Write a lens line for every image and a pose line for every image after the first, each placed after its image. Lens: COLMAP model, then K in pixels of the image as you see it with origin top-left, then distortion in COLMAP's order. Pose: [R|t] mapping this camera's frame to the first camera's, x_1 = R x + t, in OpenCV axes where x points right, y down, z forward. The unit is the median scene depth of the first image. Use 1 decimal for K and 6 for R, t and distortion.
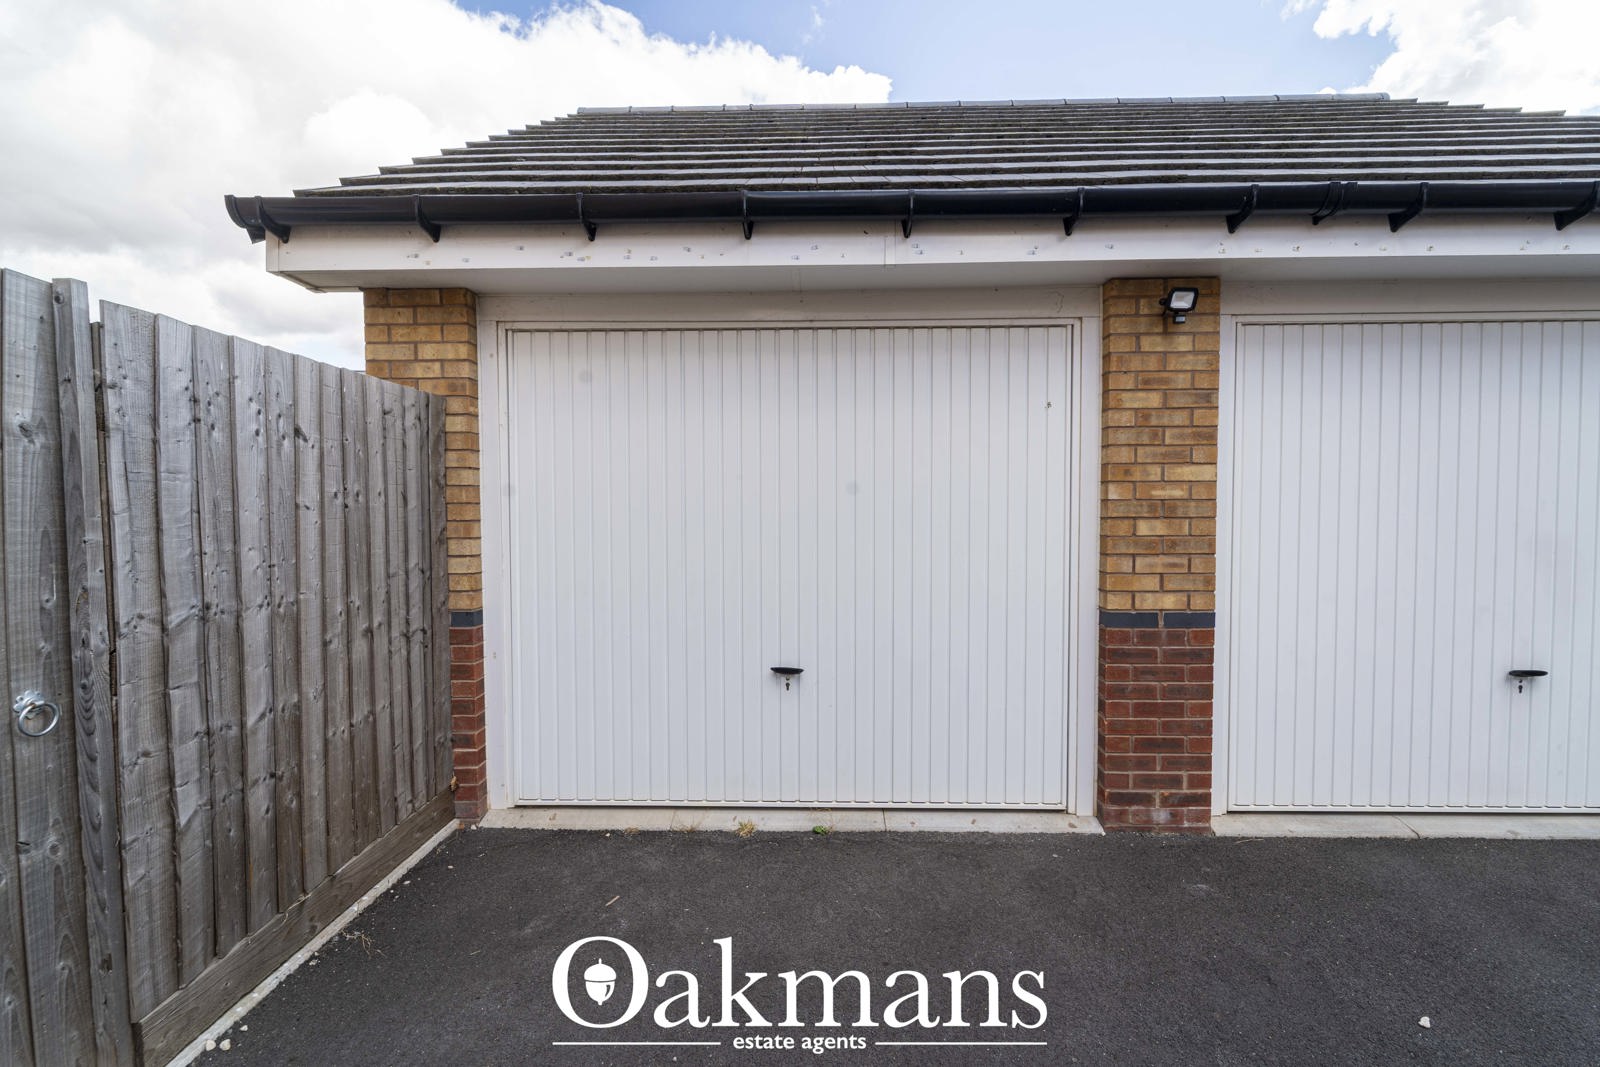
lens RADIAL K [[643.9, 0, 802.5], [0, 643.9, 539.2], [0, 0, 1]] dist [0.001962, -0.001005]
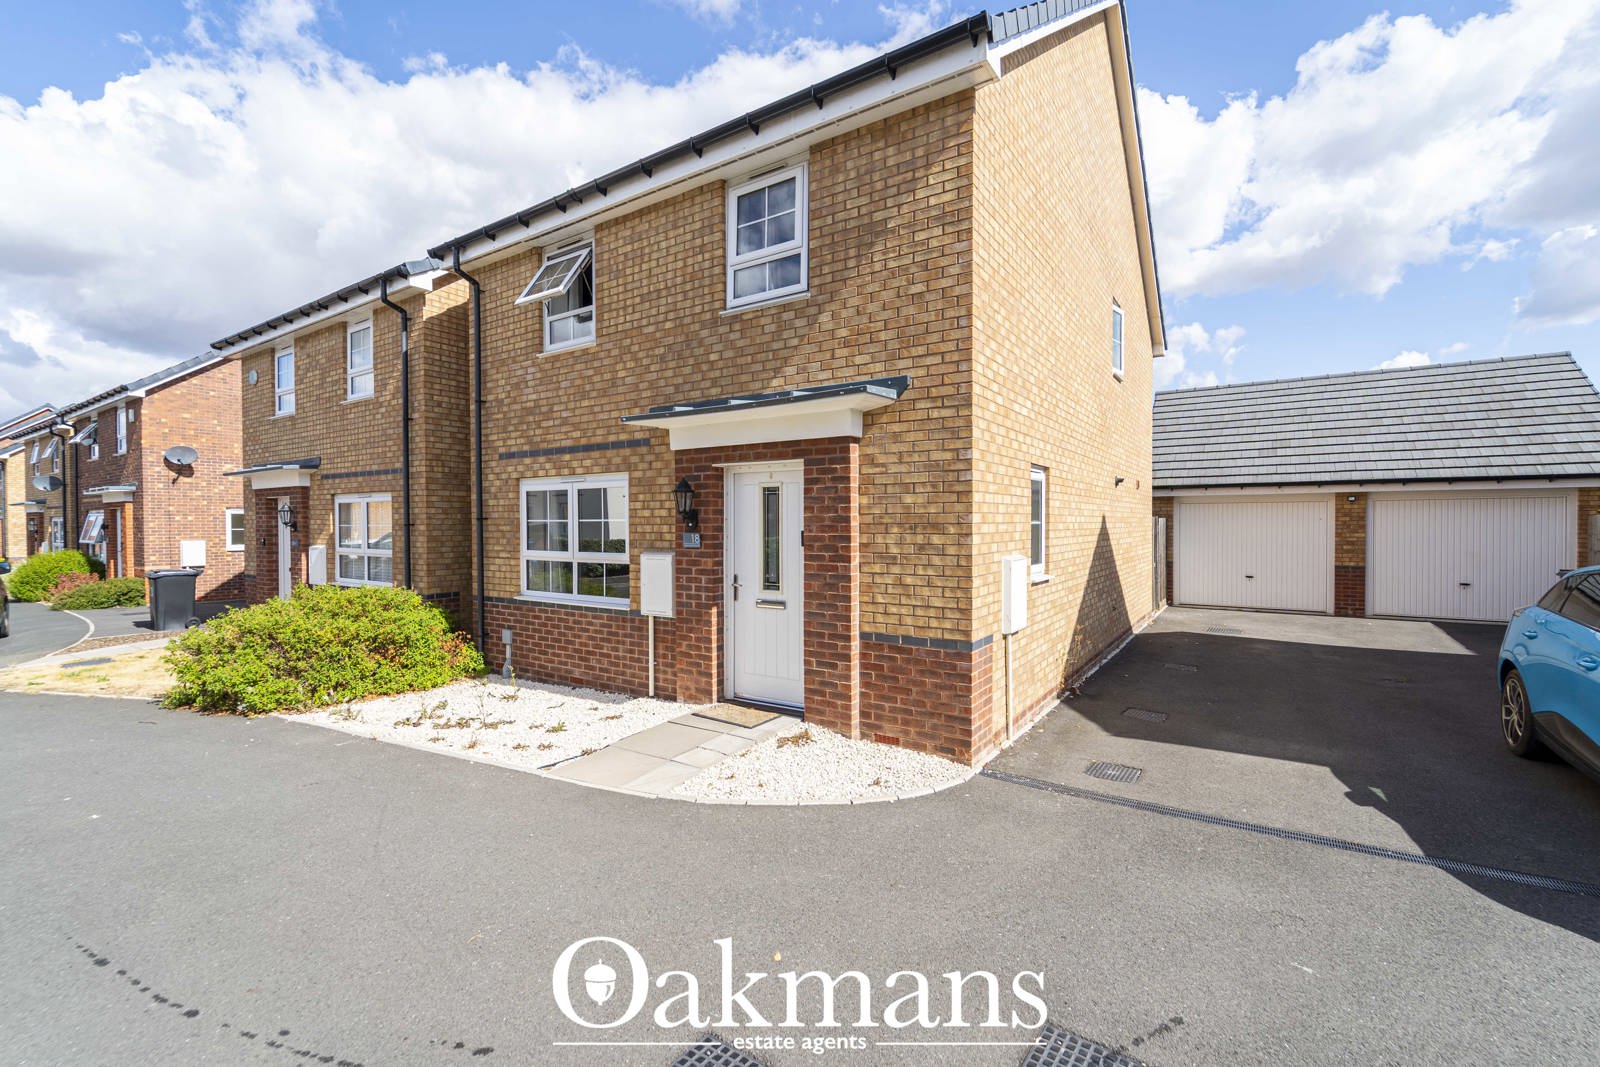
lens RADIAL K [[643.9, 0, 801.0], [0, 643.9, 534.9], [0, 0, 1]] dist [0.001962, -0.001005]
pose [[0.863493, -0.000257, -0.504360, -0.477493], [-0.010400, 0.999778, -0.018315, 0.018829], [0.504253, 0.021060, 0.863299, -4.782355]]
